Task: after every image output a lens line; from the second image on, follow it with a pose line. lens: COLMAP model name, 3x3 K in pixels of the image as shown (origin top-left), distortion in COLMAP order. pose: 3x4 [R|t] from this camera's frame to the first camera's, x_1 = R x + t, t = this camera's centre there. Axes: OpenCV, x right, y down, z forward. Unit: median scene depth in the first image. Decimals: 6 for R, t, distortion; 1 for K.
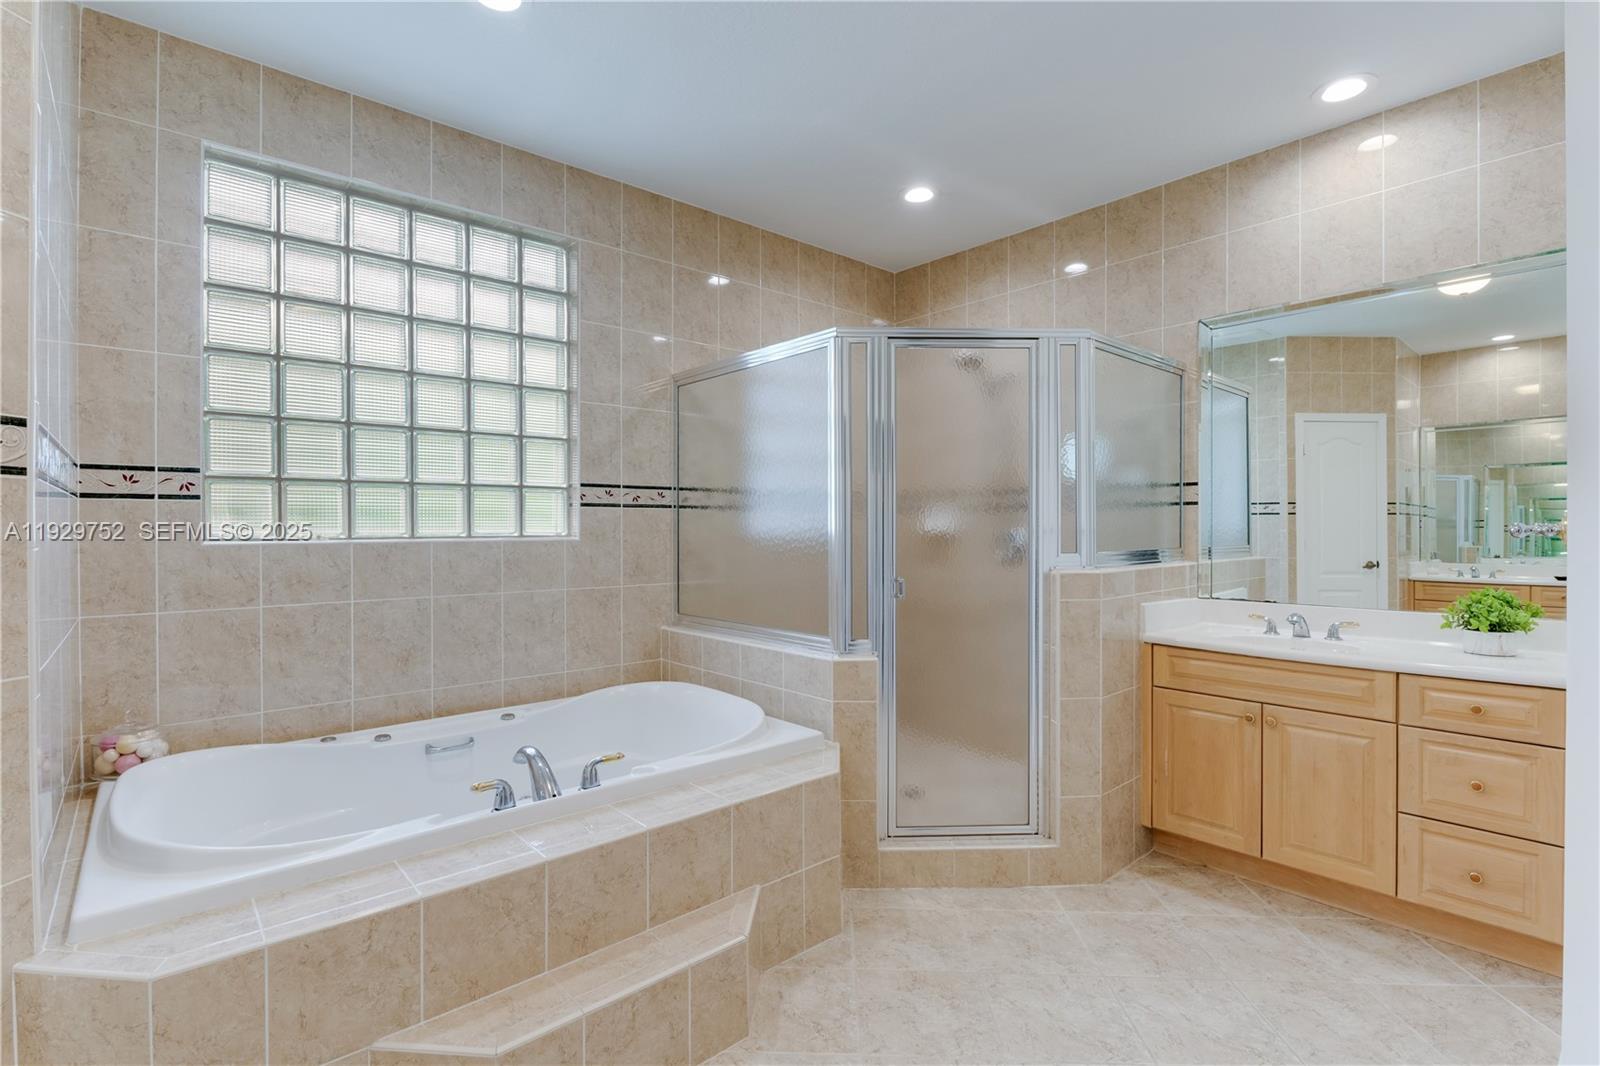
lens RADIAL K [[736.7, 0, 794.2], [0, 736.7, 531.5], [0, 0, 1]] dist [-0.015420, 0.000411]
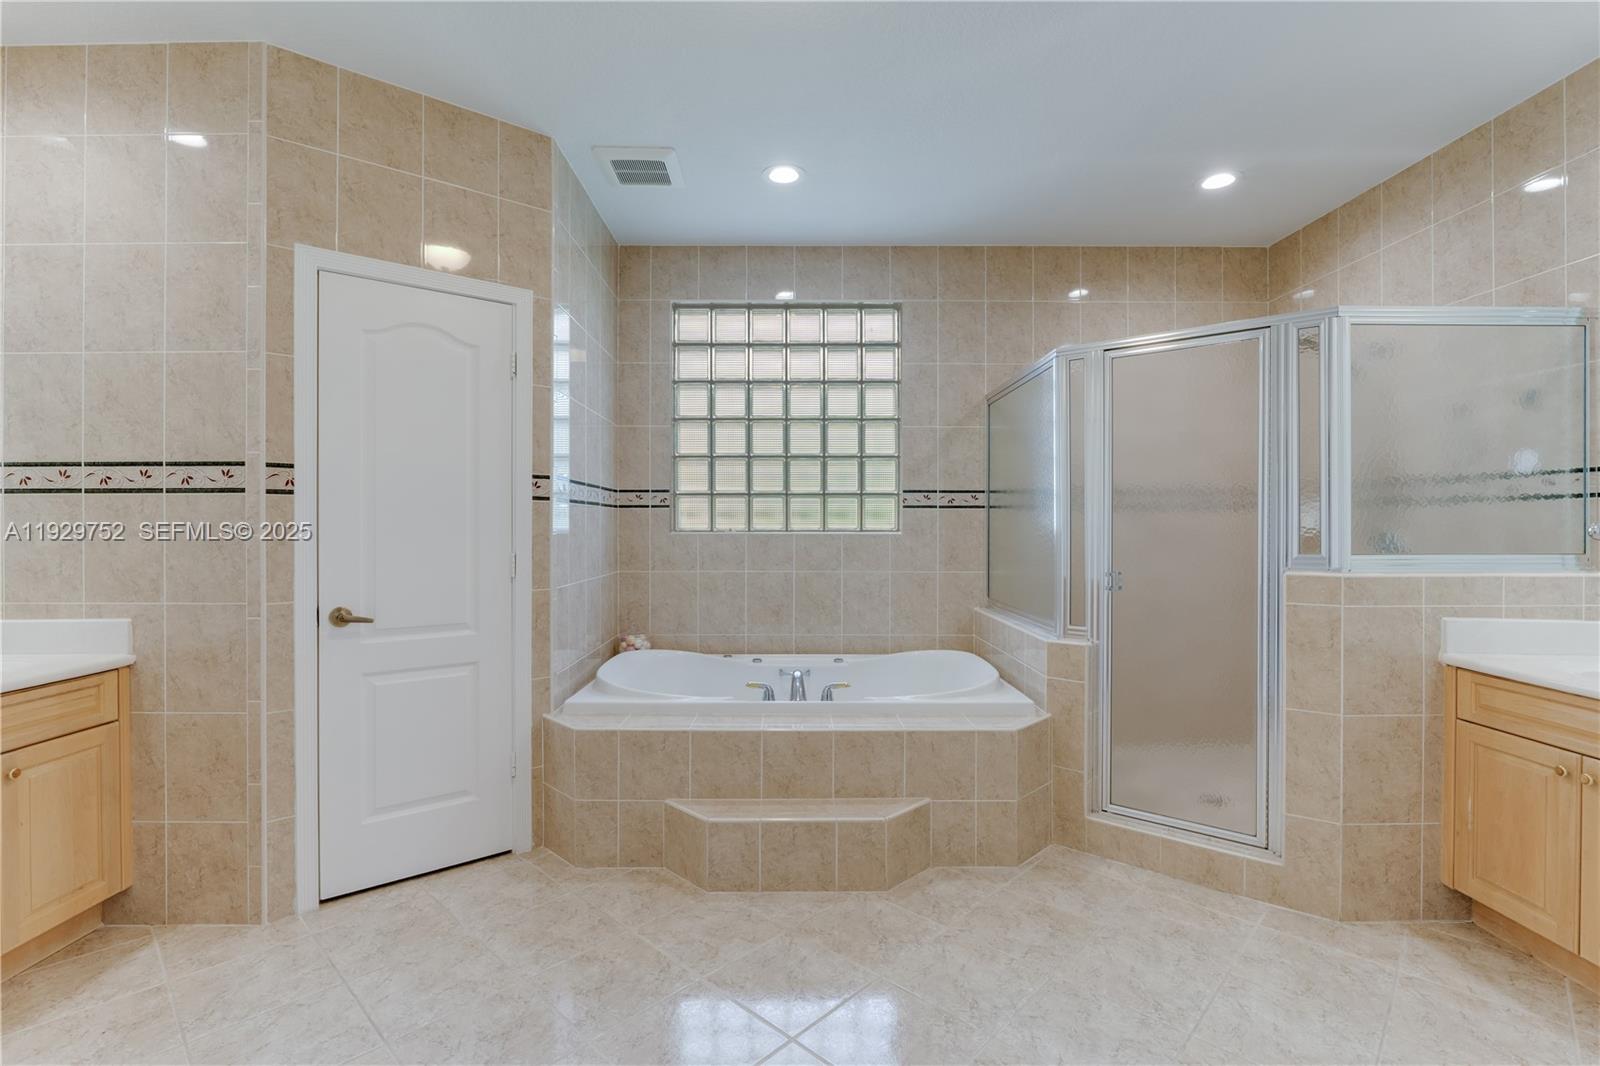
lens RADIAL K [[735.0, 0, 795.5], [0, 735.0, 527.8], [0, 0, 1]] dist [-0.015531, 0.000223]
pose [[0.756454, 0.005940, -0.654020, 0.495064], [-0.006897, 0.999976, 0.001105, 0.000257], [0.654011, 0.003676, 0.756476, -0.114677]]
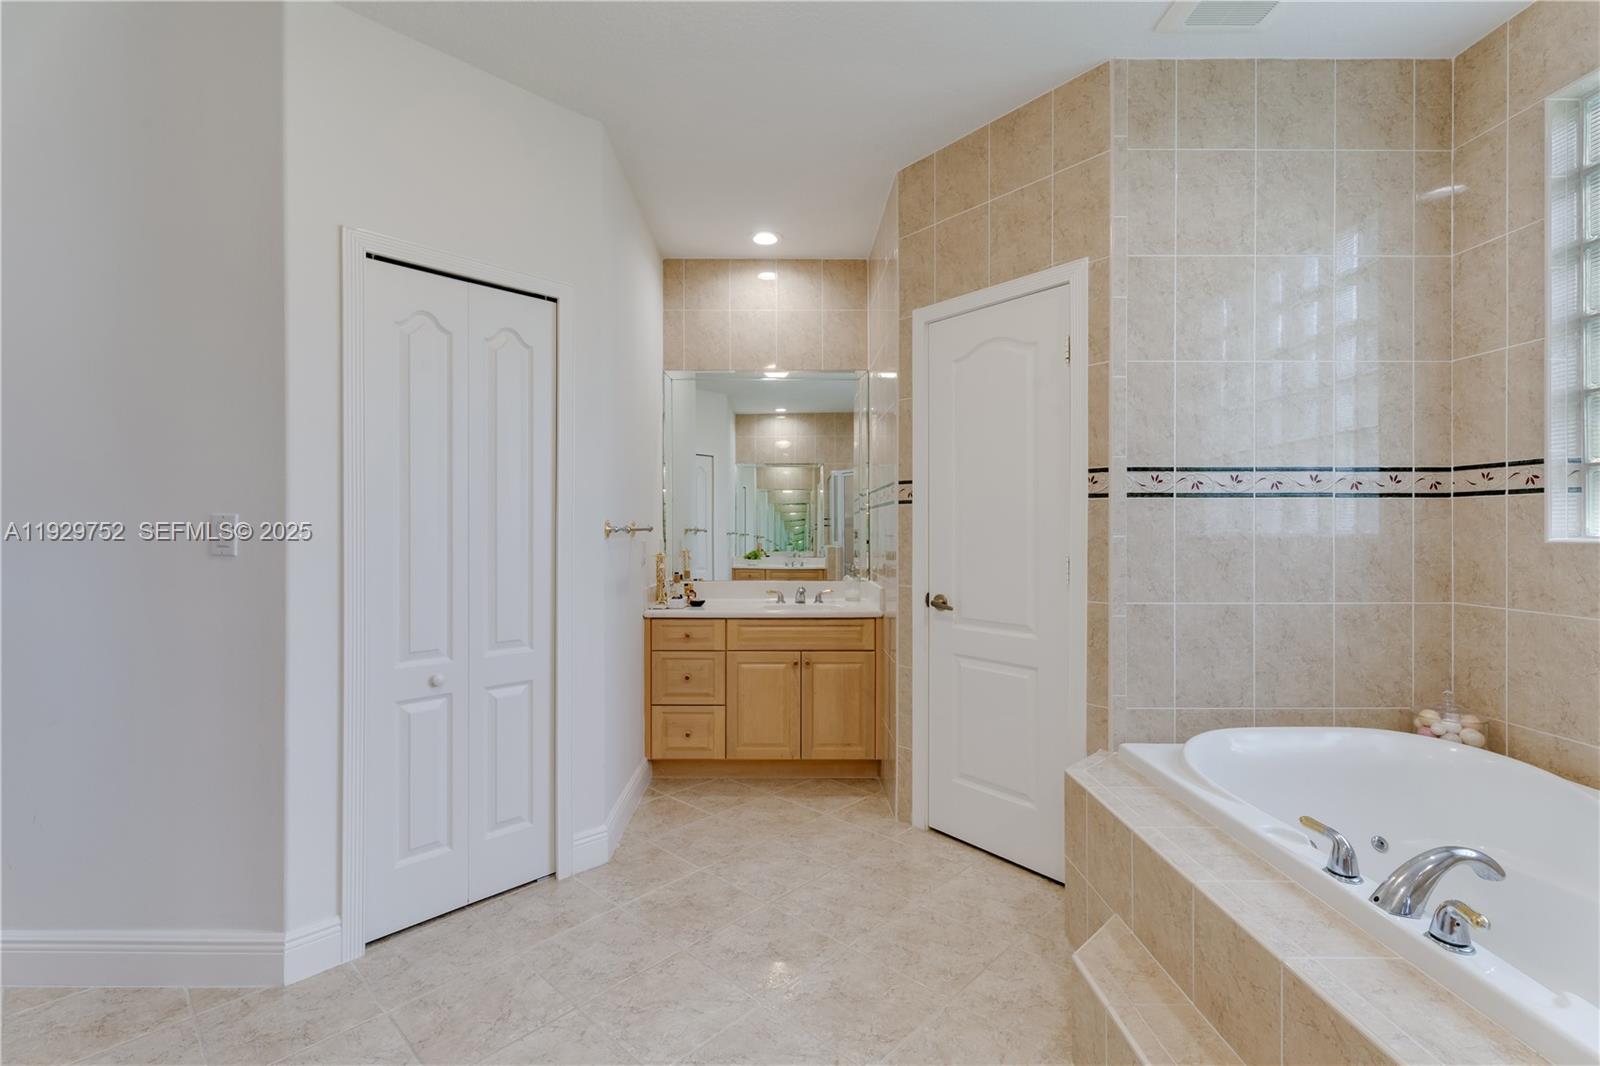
lens RADIAL K [[709.9, 0, 791.5], [0, 709.9, 529.1], [0, 0, 1]] dist [0.001604, 0.000270]
pose [[-0.656283, 0.007618, -0.754477, 0.430426], [0.000014, 0.999949, 0.010084, -0.006047], [0.754515, 0.006607, -0.656249, 0.770843]]
